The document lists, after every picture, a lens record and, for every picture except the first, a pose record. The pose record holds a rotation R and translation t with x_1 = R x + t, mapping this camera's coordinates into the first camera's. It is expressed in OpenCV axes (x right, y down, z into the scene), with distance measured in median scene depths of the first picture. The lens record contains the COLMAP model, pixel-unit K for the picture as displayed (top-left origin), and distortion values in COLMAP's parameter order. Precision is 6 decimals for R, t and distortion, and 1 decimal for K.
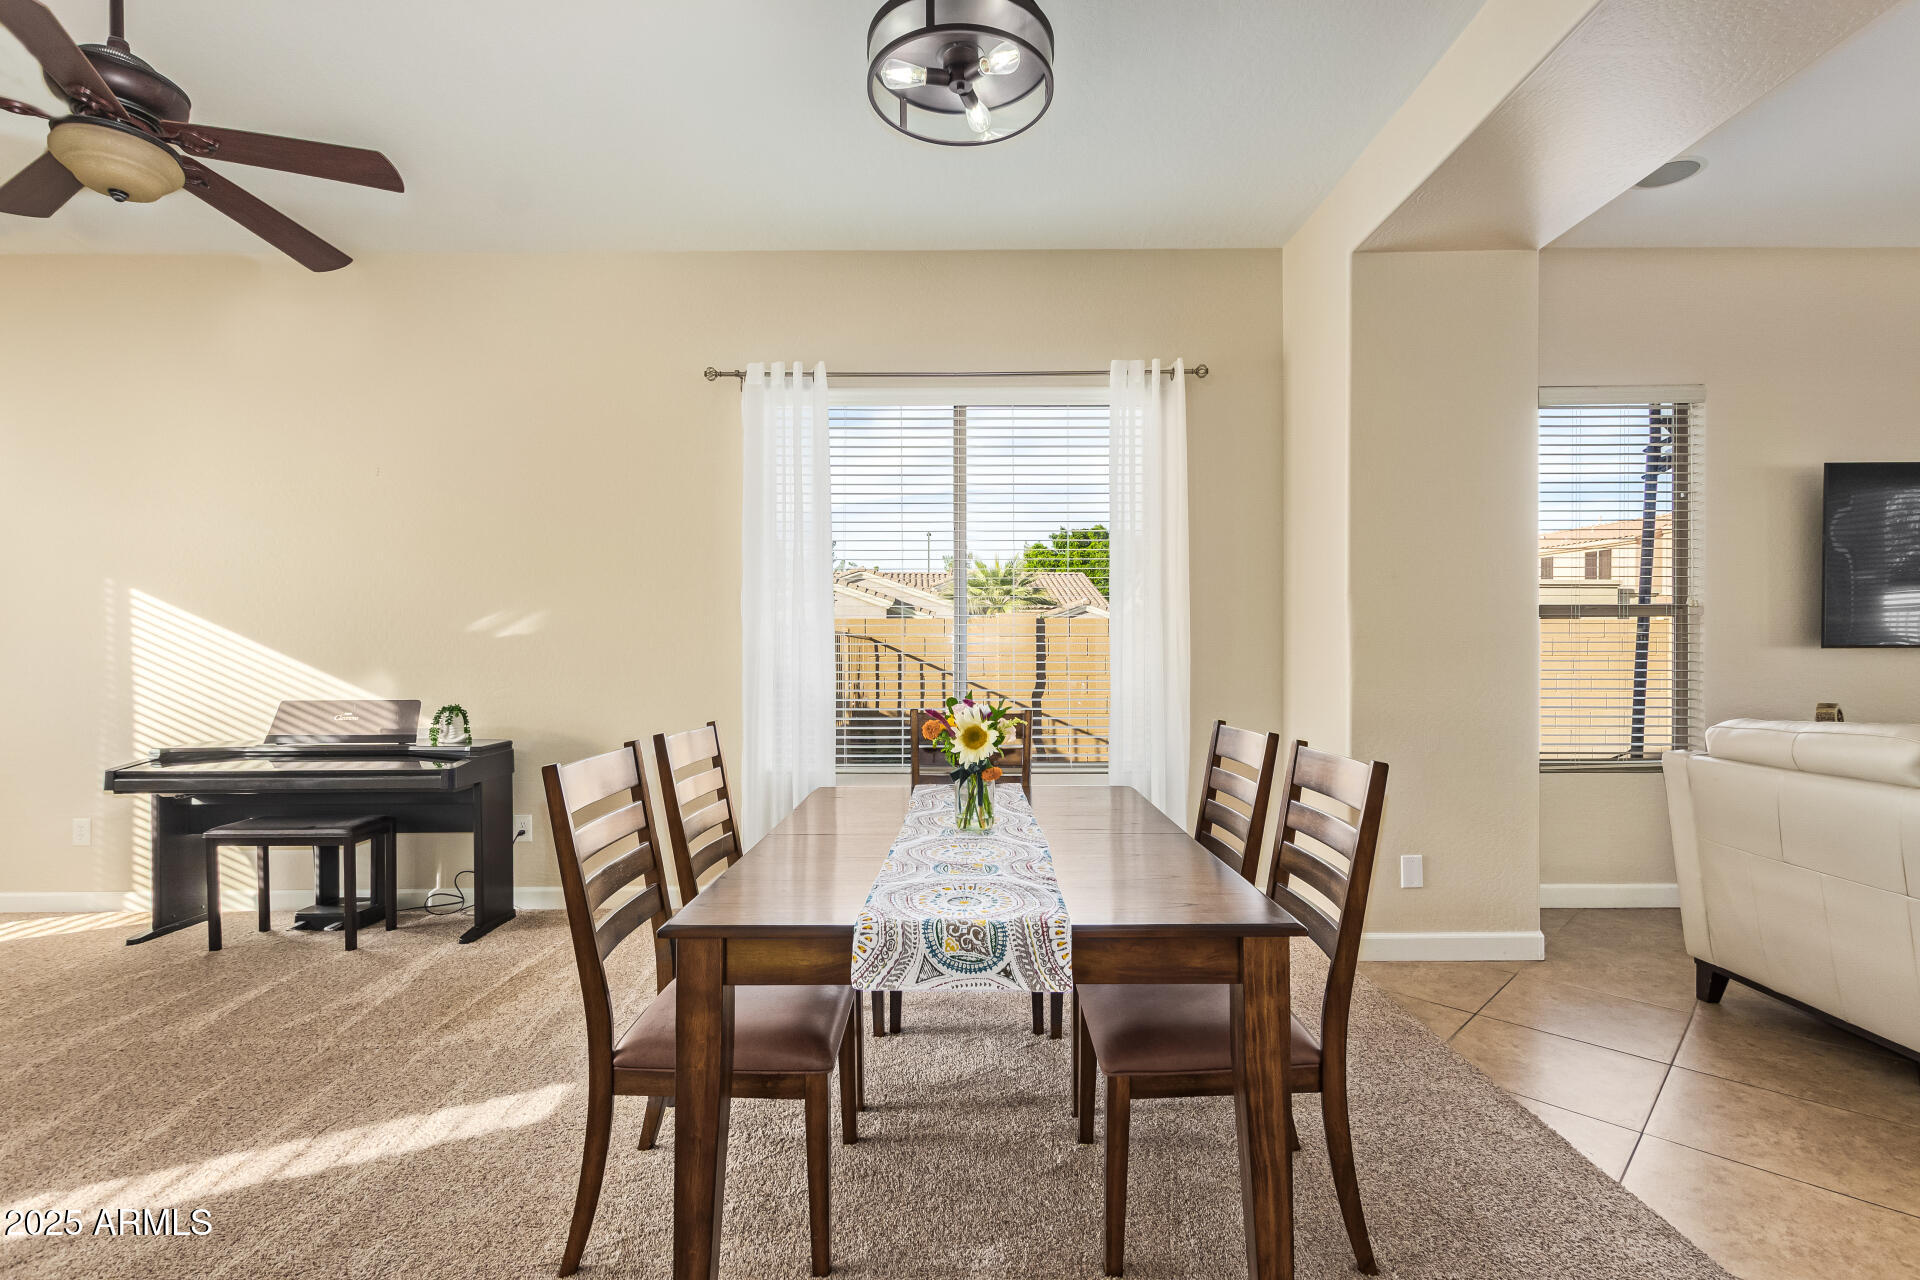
lens RADIAL K [[879.1, 0, 959.6], [0, 879.1, 643.6], [0, 0, 1]] dist [0.008910, -0.001872]
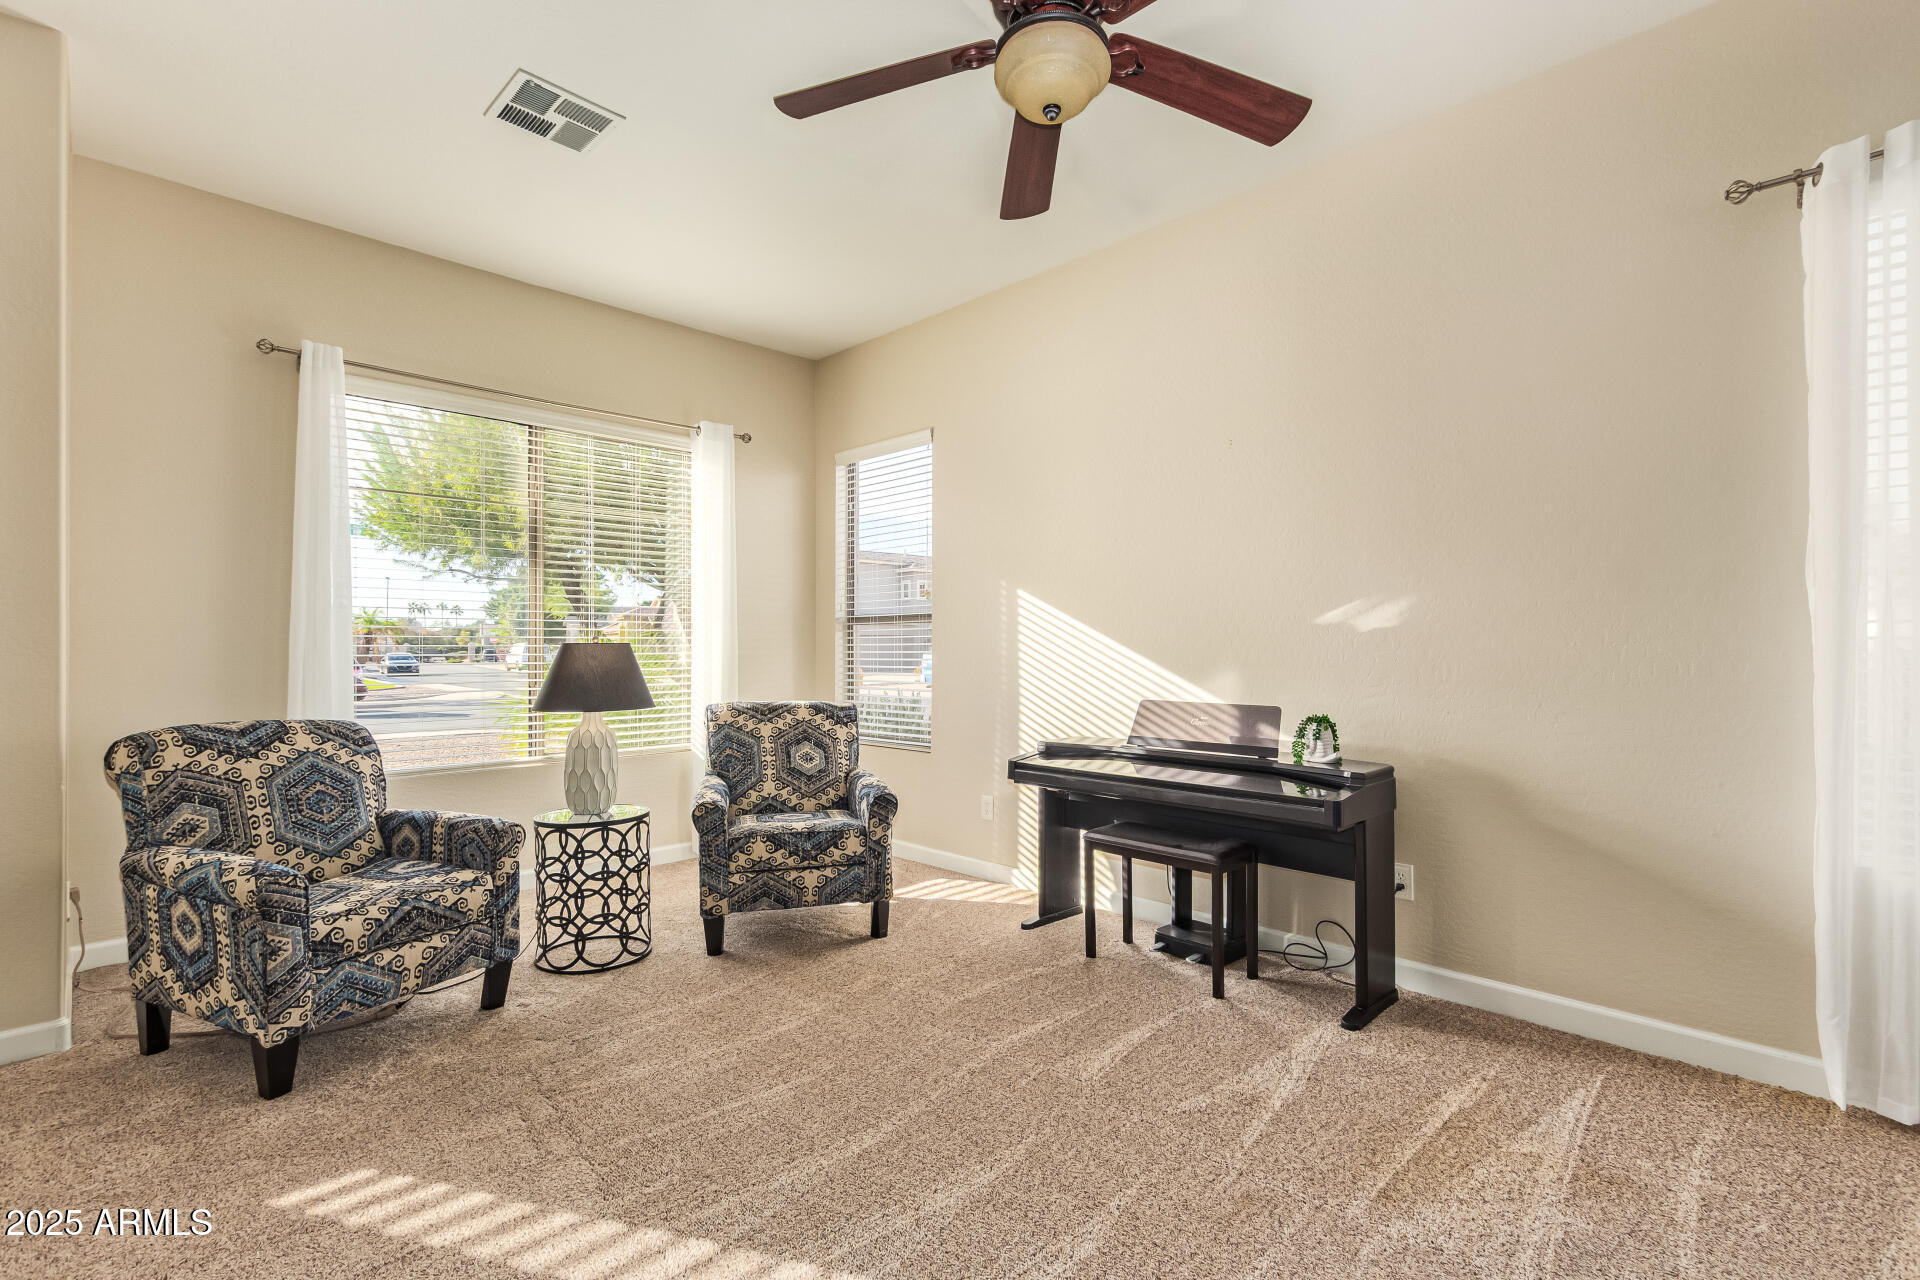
lens RADIAL K [[879.1, 0, 969.7], [0, 879.1, 638.1], [0, 0, 1]] dist [0.008910, -0.001872]
pose [[0.711877, -0.002500, -0.702299, -0.241736], [0.000378, 0.999995, -0.003177, 0.001397], [0.702304, 0.001997, 0.711875, 0.206563]]
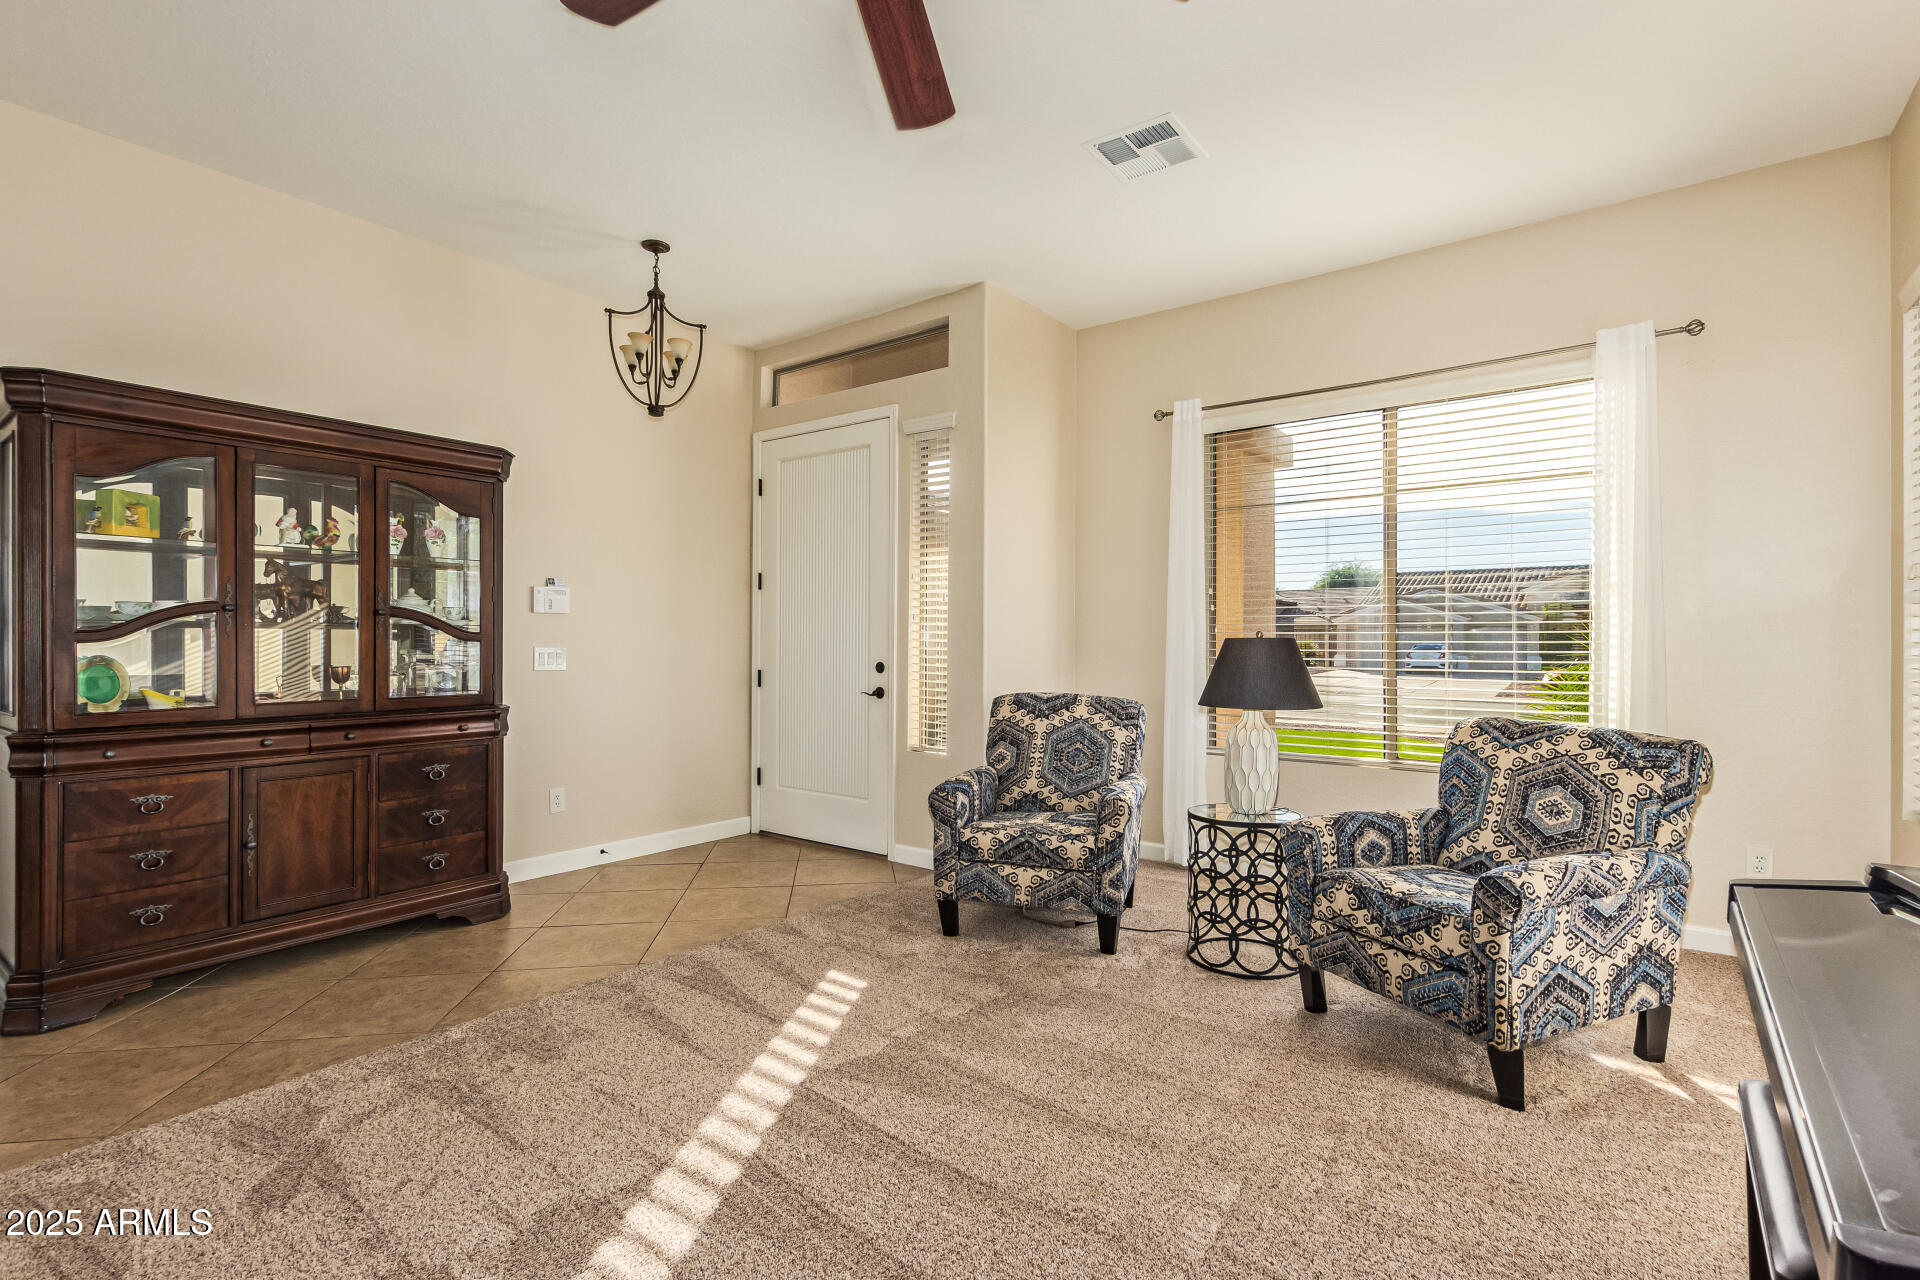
lens RADIAL K [[879.1, 0, 967.7], [0, 879.1, 646.1], [0, 0, 1]] dist [0.008910, -0.001872]
pose [[-0.592305, -0.008474, -0.805669, -0.289533], [-0.006953, 0.999961, -0.005407, 0.019999], [0.805684, 0.002399, -0.592341, 0.879201]]
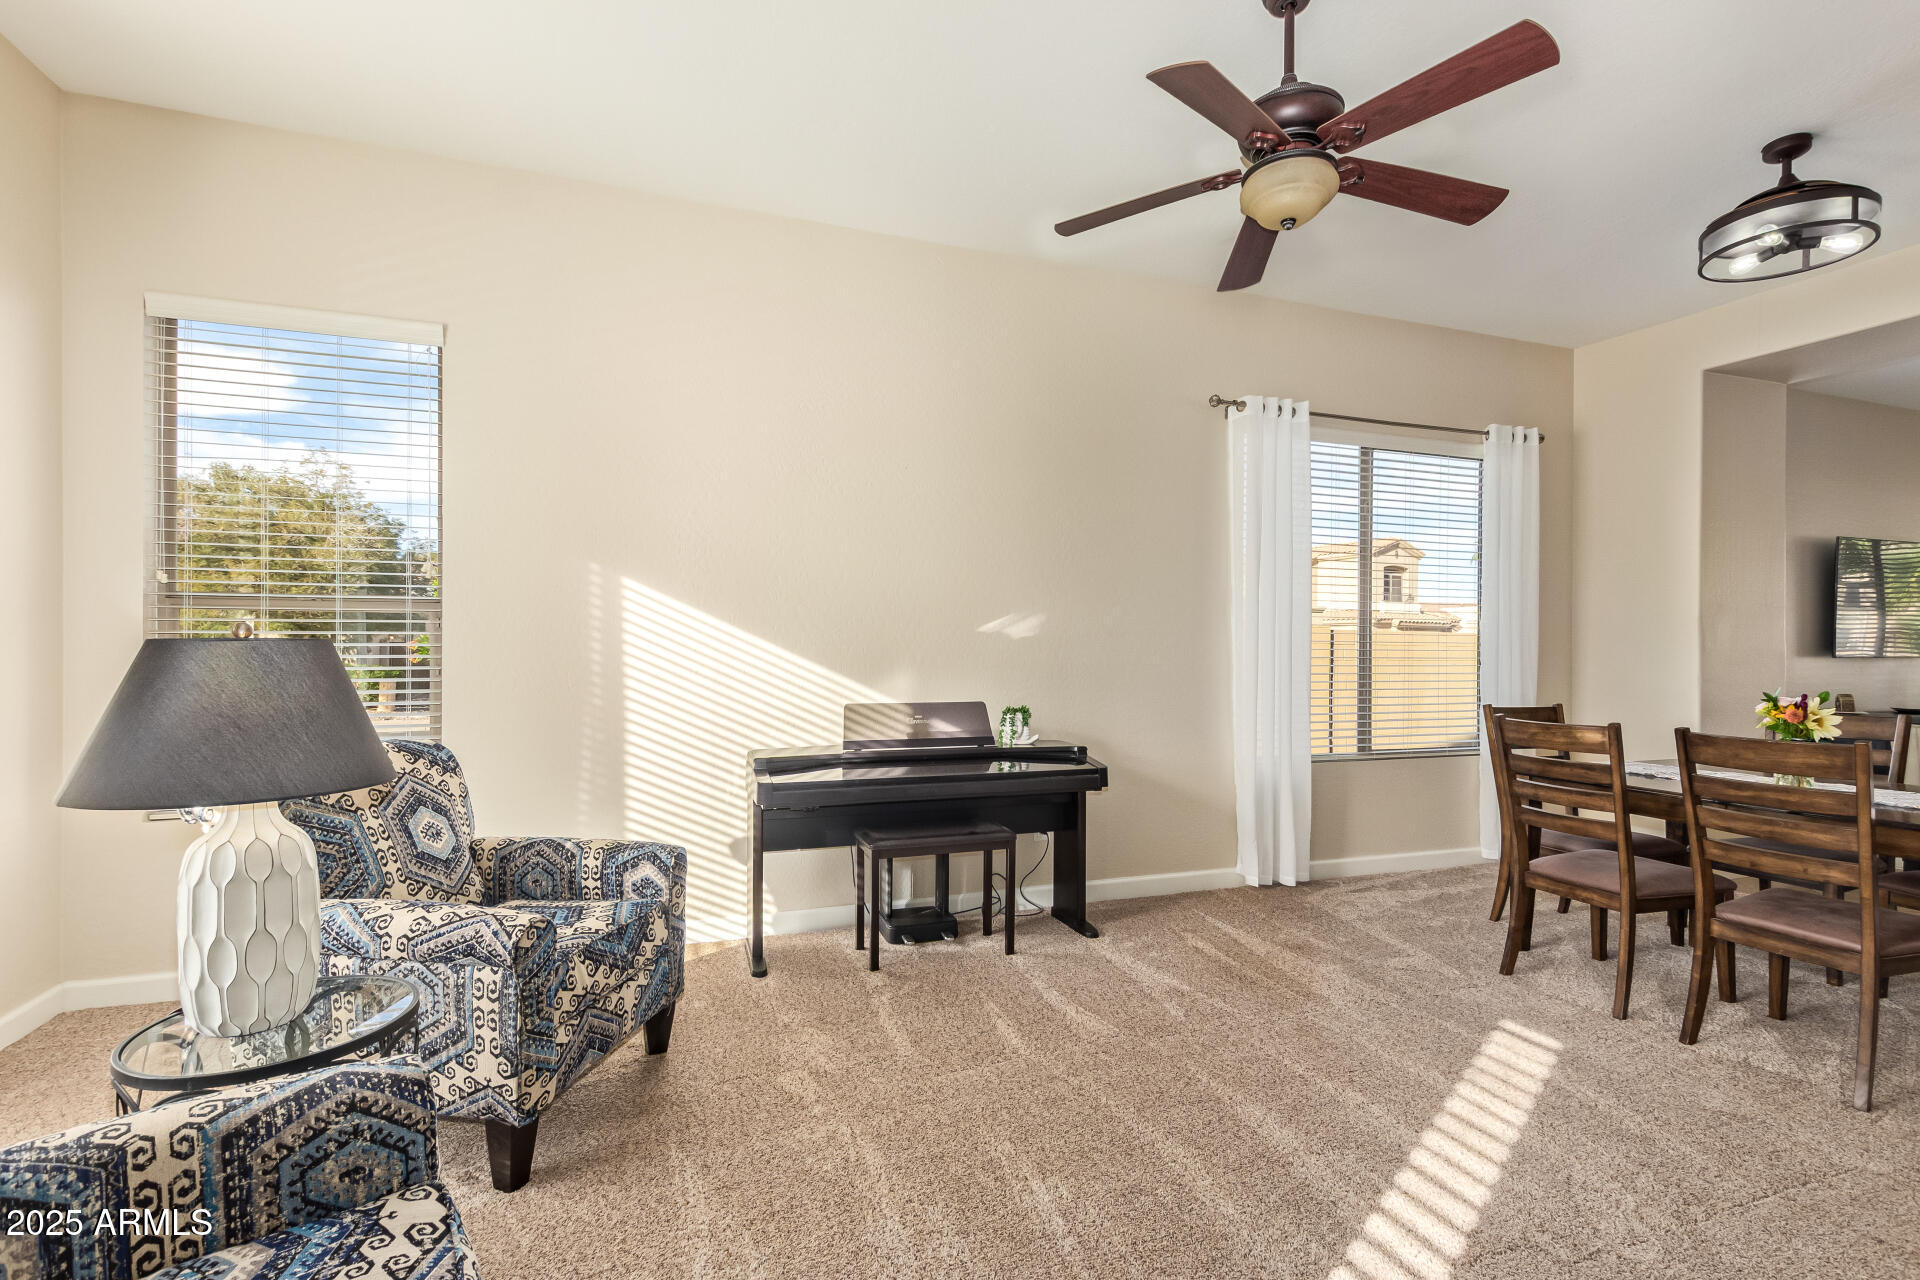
lens RADIAL K [[879.1, 0, 955.7], [0, 879.1, 647.1], [0, 0, 1]] dist [0.008910, -0.001872]
pose [[0.938059, 0.009681, 0.346341, -1.010301], [-0.009743, 0.999951, -0.001560, 0.004825], [-0.346339, -0.001912, 0.938107, 0.089280]]
